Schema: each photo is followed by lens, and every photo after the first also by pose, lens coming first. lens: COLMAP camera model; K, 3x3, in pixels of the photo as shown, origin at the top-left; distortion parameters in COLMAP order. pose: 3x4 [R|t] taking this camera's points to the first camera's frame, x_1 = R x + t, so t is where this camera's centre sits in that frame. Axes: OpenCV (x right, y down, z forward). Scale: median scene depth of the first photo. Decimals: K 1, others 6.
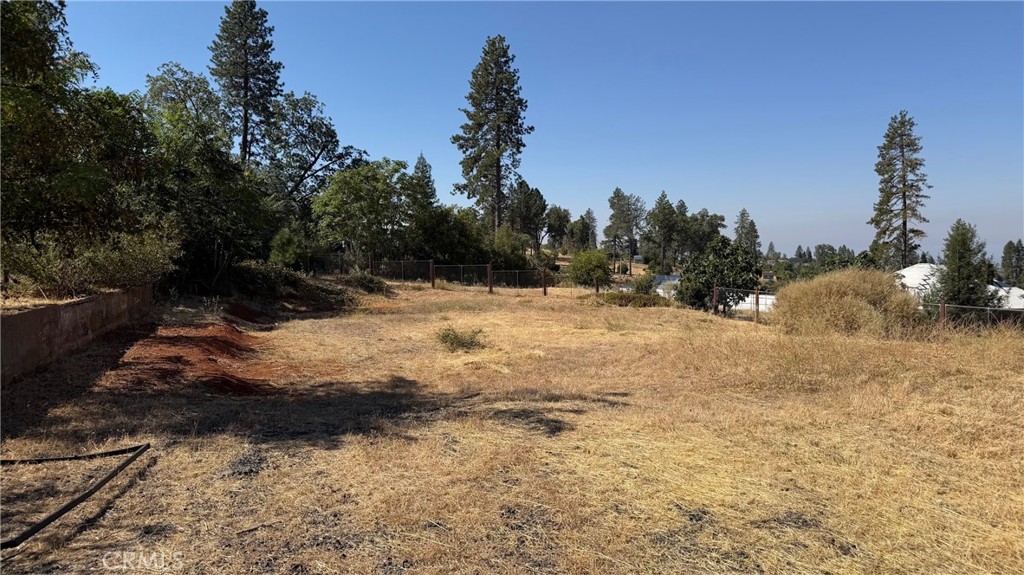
lens RADIAL K [[721.1, 0, 512.4], [0, 721.1, 293.2], [0, 0, 1]] dist [0.108106, -0.150421]
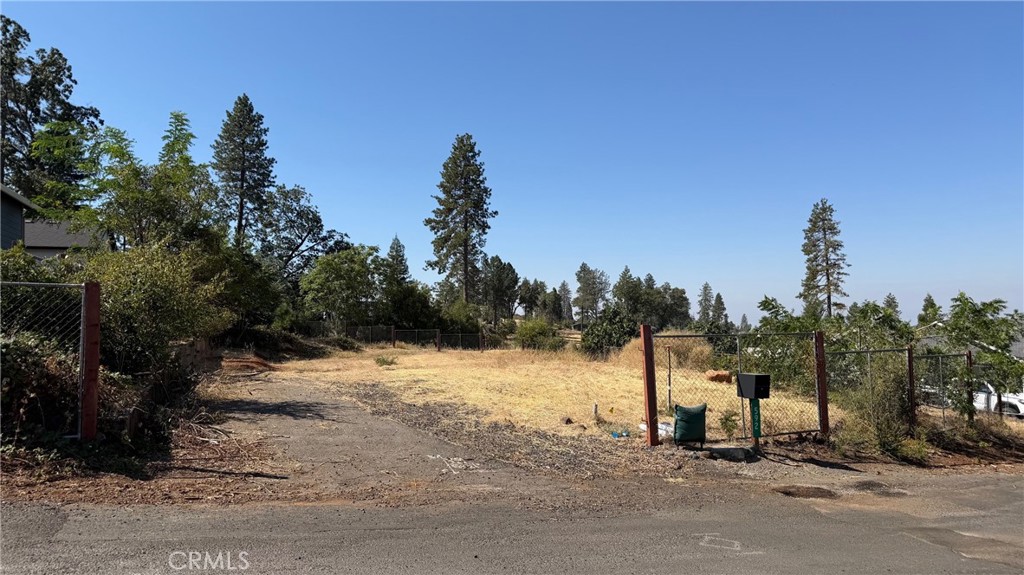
lens RADIAL K [[721.1, 0, 515.9], [0, 721.1, 300.2], [0, 0, 1]] dist [0.108106, -0.150421]
pose [[0.999581, 0.000584, 0.028930, 0.025846], [0.001987, 0.996048, -0.088789, 0.008596], [-0.028868, 0.088810, 0.995630, -0.112435]]
